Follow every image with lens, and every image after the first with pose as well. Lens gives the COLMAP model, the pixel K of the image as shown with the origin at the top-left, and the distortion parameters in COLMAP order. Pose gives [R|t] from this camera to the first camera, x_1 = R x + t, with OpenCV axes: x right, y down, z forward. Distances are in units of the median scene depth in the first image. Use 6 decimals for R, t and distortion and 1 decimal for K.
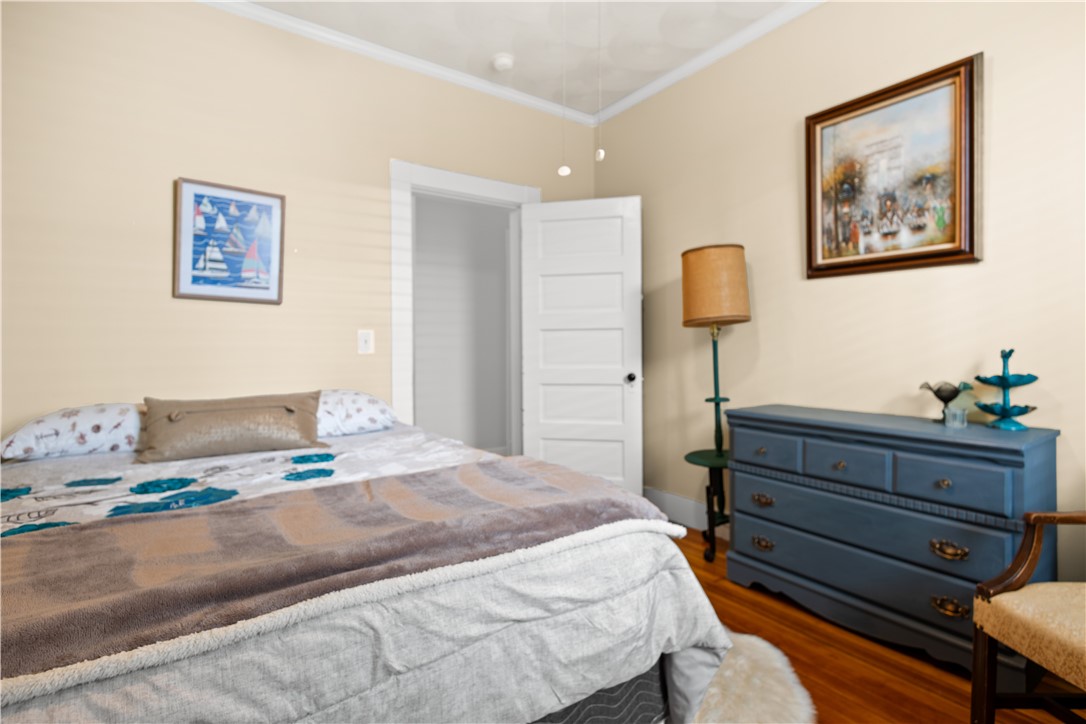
lens RADIAL K [[508.0, 0, 537.2], [0, 508.0, 351.9], [0, 0, 1]] dist [0.009062, -0.003829]
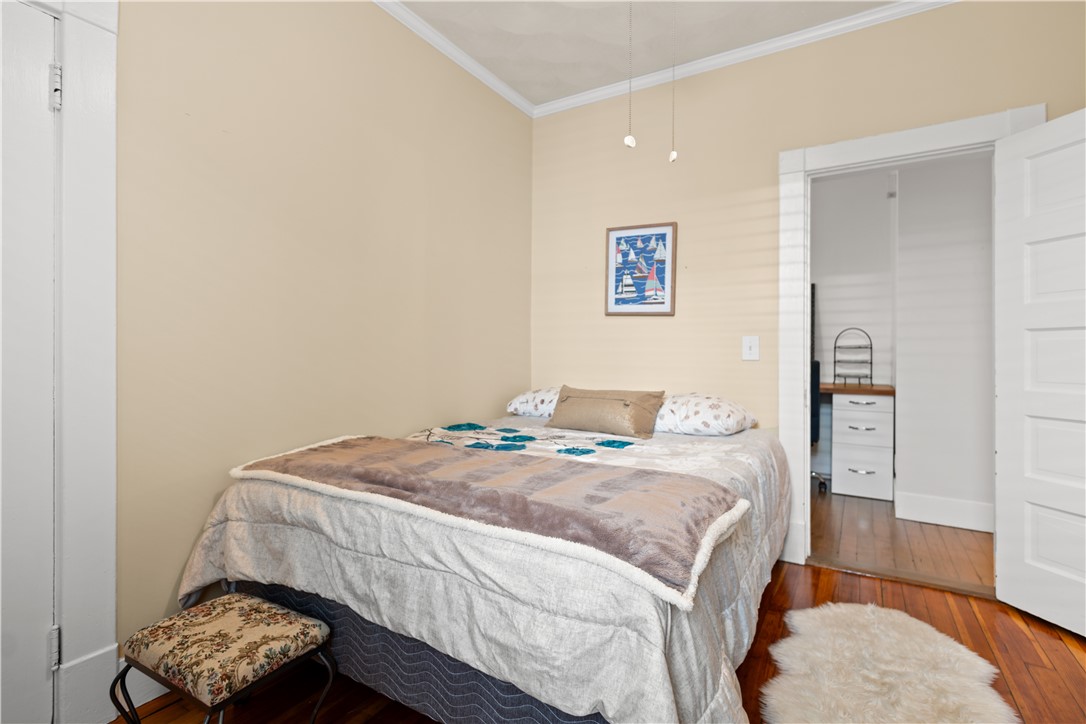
lens RADIAL K [[508.0, 0, 541.3], [0, 508.0, 357.1], [0, 0, 1]] dist [0.009062, -0.003829]
pose [[0.413011, 0.019294, -0.910522, 0.482276], [-0.019178, 0.999738, 0.012485, -0.008333], [0.910524, 0.012306, 0.413273, 0.274250]]
